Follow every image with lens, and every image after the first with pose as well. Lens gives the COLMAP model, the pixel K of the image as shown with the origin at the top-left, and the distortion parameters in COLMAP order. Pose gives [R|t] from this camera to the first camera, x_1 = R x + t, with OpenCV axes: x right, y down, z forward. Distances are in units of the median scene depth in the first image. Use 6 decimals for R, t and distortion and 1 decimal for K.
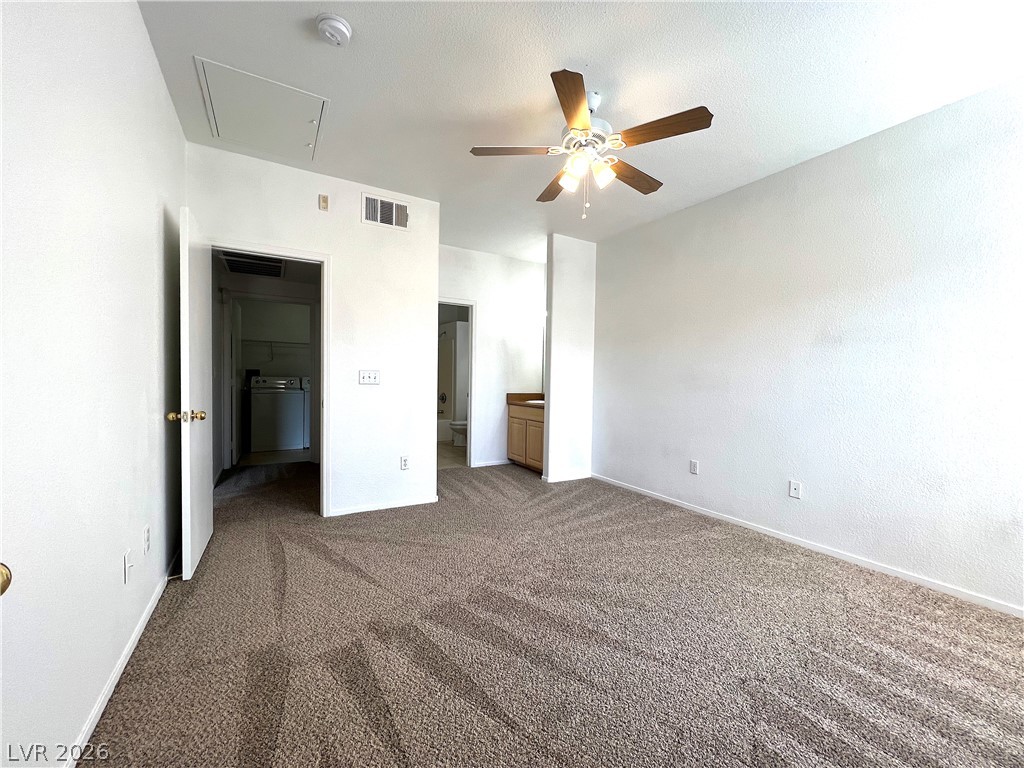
lens RADIAL K [[407.9, 0, 512.0], [0, 407.9, 385.8], [0, 0, 1]] dist [0.001571, -0.000063]
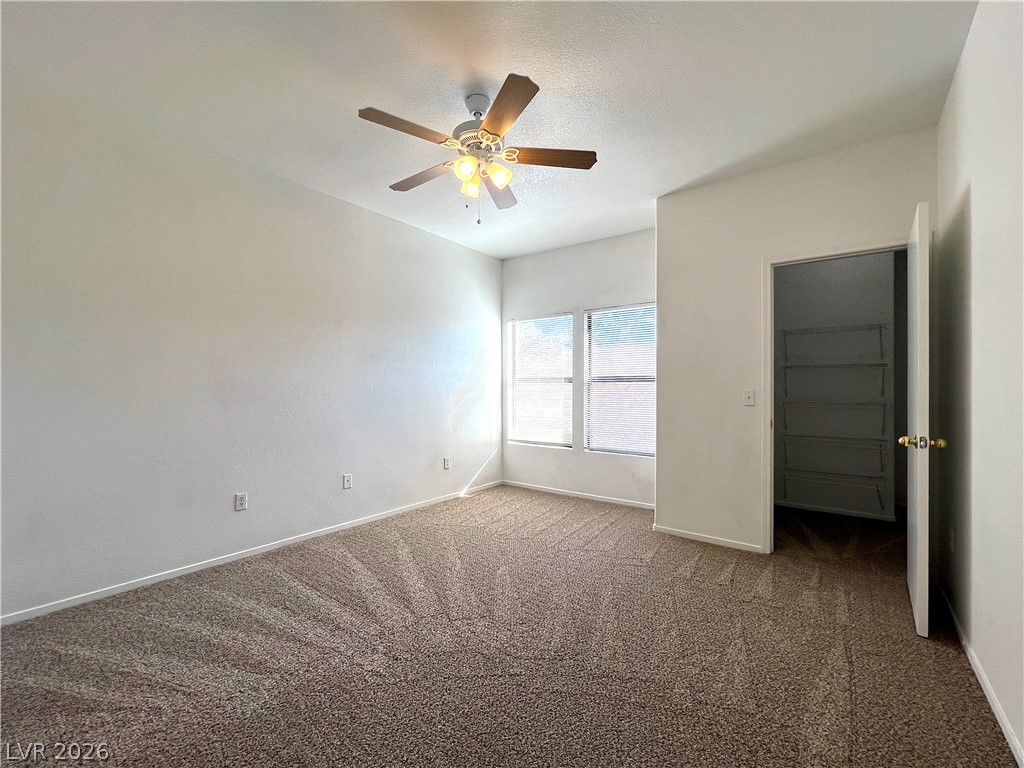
lens RADIAL K [[437.5, 0, 512.4], [0, 437.5, 386.3], [0, 0, 1]] dist [0.000198, 0.000211]
pose [[-0.378997, -0.011916, 0.925321, -0.581658], [0.015697, 0.999690, 0.019303, -0.028789], [-0.925265, 0.021841, -0.378692, 0.957980]]
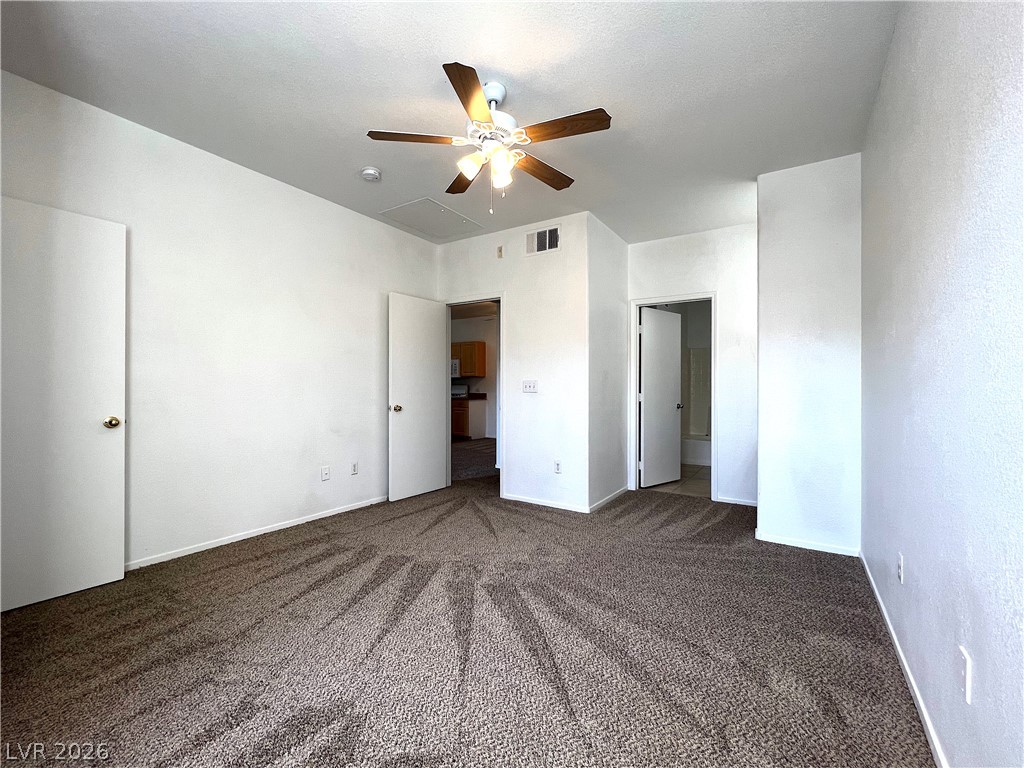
lens RADIAL K [[437.5, 0, 512.4], [0, 437.5, 386.3], [0, 0, 1]] dist [0.000198, 0.000211]
pose [[0.447242, -0.019507, -0.894200, 0.782755], [-0.019616, 0.999308, -0.031611, 0.020102], [0.894198, 0.031678, 0.446550, 0.422790]]
